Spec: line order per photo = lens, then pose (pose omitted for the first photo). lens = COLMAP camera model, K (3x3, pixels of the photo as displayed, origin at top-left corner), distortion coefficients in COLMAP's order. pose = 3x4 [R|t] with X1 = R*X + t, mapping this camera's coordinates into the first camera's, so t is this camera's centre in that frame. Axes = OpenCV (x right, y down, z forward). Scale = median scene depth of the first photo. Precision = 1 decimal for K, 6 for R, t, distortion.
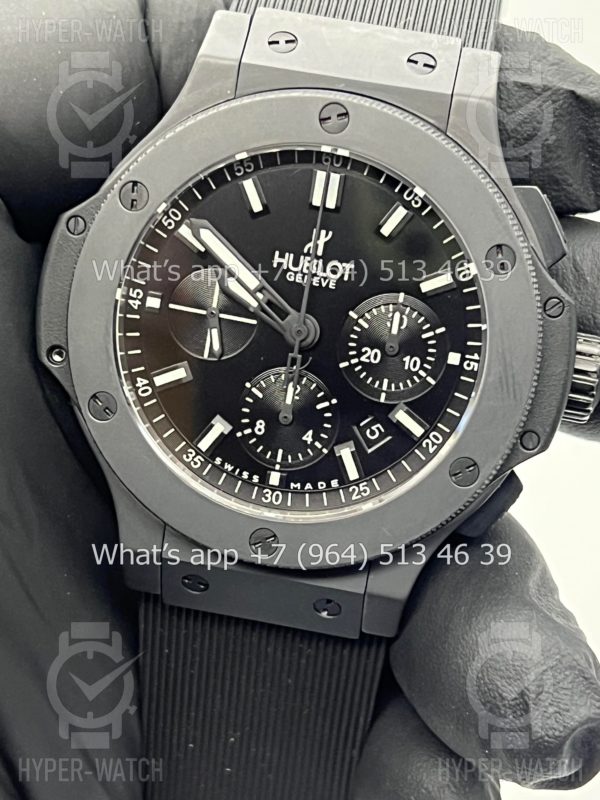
lens RADIAL K [[1898.6, 0, 304.3], [0, 1898.6, 395.7], [0, 0, 1]] dist [0.202065, 0.000000]
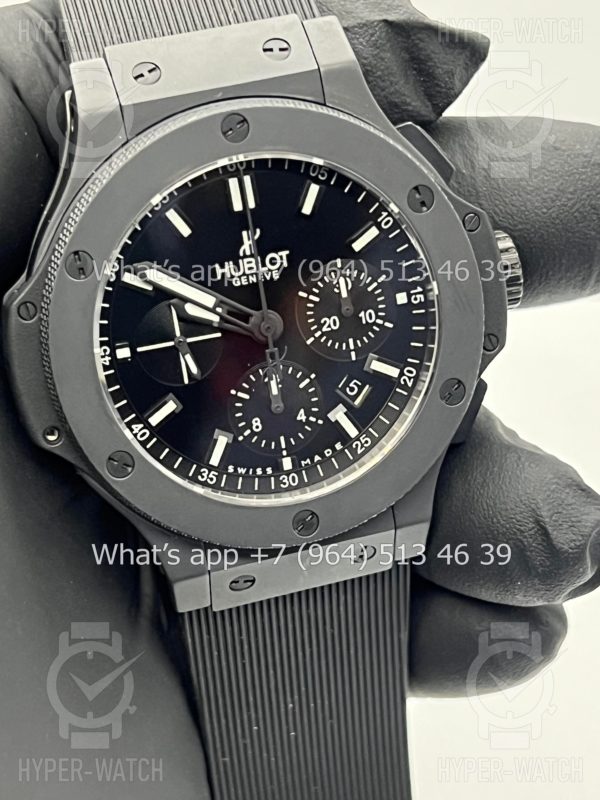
lens RADIAL K [[1898.6, 0, 303.4], [0, 1898.6, 401.9], [0, 0, 1]] dist [0.202065, 0.000000]
pose [[0.886921, -0.378944, 0.264146, -0.278299], [0.354963, 0.925049, 0.135221, -0.130609], [-0.295589, -0.026169, 0.954957, -0.020707]]
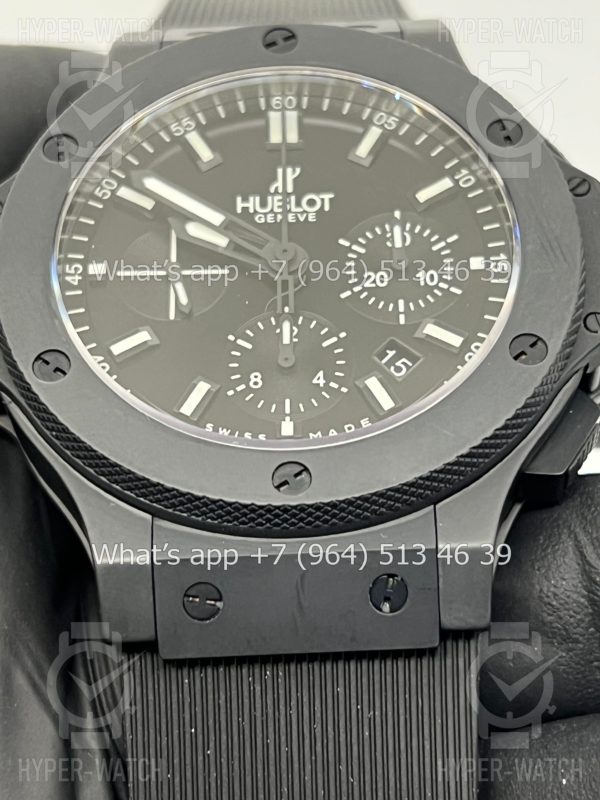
lens RADIAL K [[1898.6, 0, 299.2], [0, 1898.6, 397.6], [0, 0, 1]] dist [0.202065, 0.000000]
pose [[0.978585, -0.118972, 0.167977, -0.138445], [0.196074, 0.787151, -0.584763, 0.483904], [-0.062652, 0.605177, 0.793622, 0.391327]]
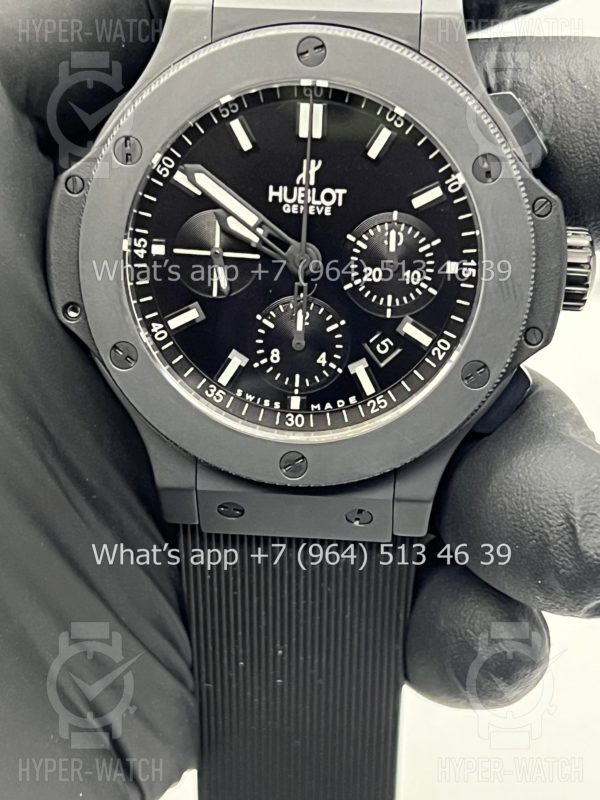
lens RADIAL K [[1898.6, 0, 298.0], [0, 1898.6, 408.2], [0, 0, 1]] dist [0.202065, 0.000000]
pose [[0.991684, -0.127083, 0.020333, -0.036155], [0.125393, 0.989654, 0.069723, -0.026416], [-0.028984, -0.066593, 0.997359, -0.045136]]
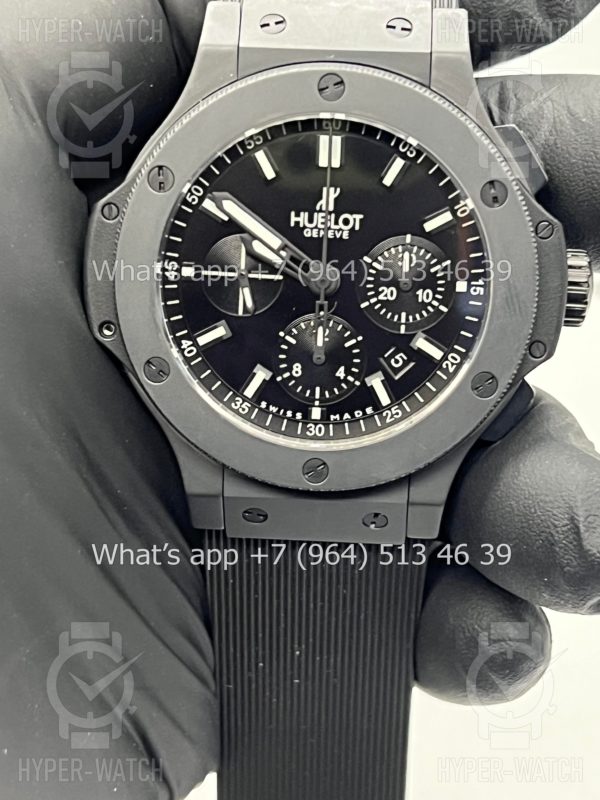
lens RADIAL K [[1898.6, 0, 300.9], [0, 1898.6, 398.1], [0, 0, 1]] dist [0.202065, 0.000000]
pose [[0.989962, -0.132937, 0.047983, -0.077772], [0.131069, 0.990558, 0.040197, -0.011718], [-0.052874, -0.033504, 0.998039, -0.120726]]
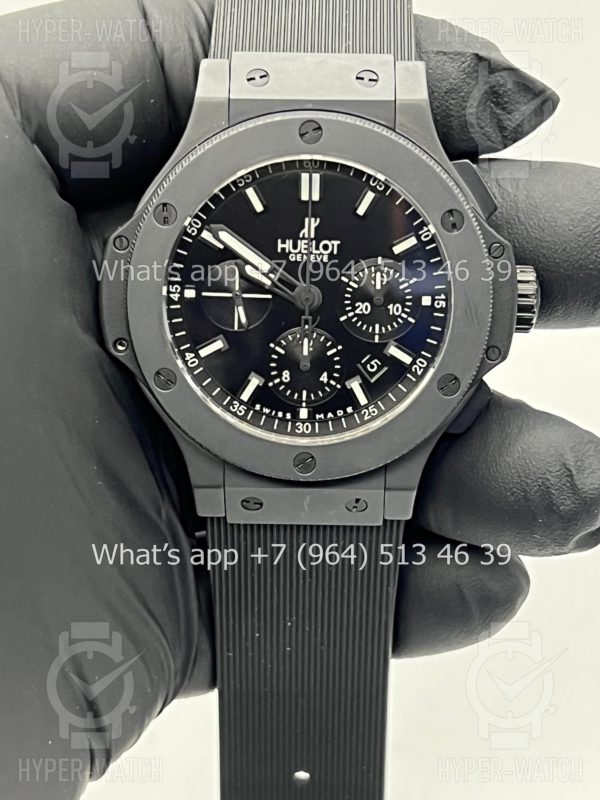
lens RADIAL K [[1898.6, 0, 296.2], [0, 1898.6, 402.5], [0, 0, 1]] dist [0.202065, 0.000000]
pose [[0.984281, -0.158873, 0.077133, -0.120246], [0.155618, 0.986720, 0.046557, -0.025036], [-0.083505, -0.033822, 0.995933, -0.292288]]
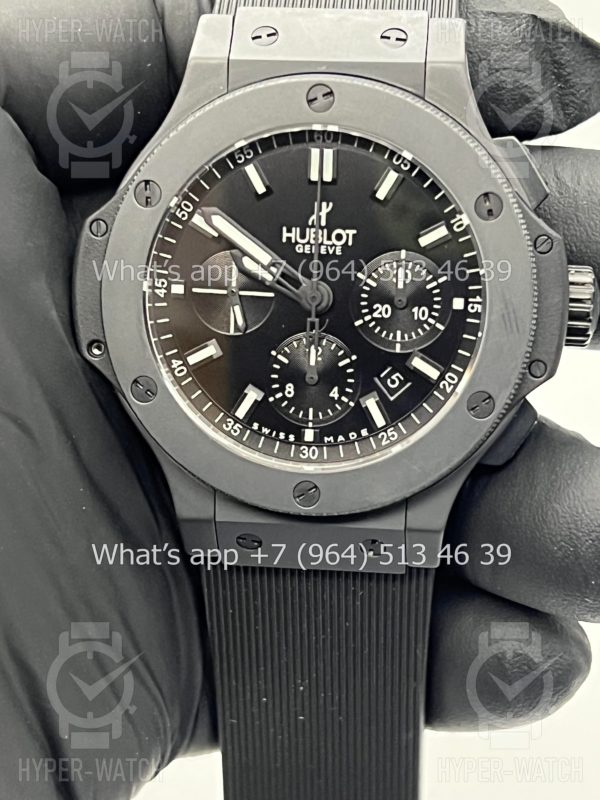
lens RADIAL K [[1898.6, 0, 296.9], [0, 1898.6, 400.4], [0, 0, 1]] dist [0.202065, 0.000000]
pose [[0.991468, -0.129435, -0.015415, -0.003181], [0.129352, 0.991579, -0.006251, 0.030026], [0.016095, 0.004203, 0.999862, -0.087857]]
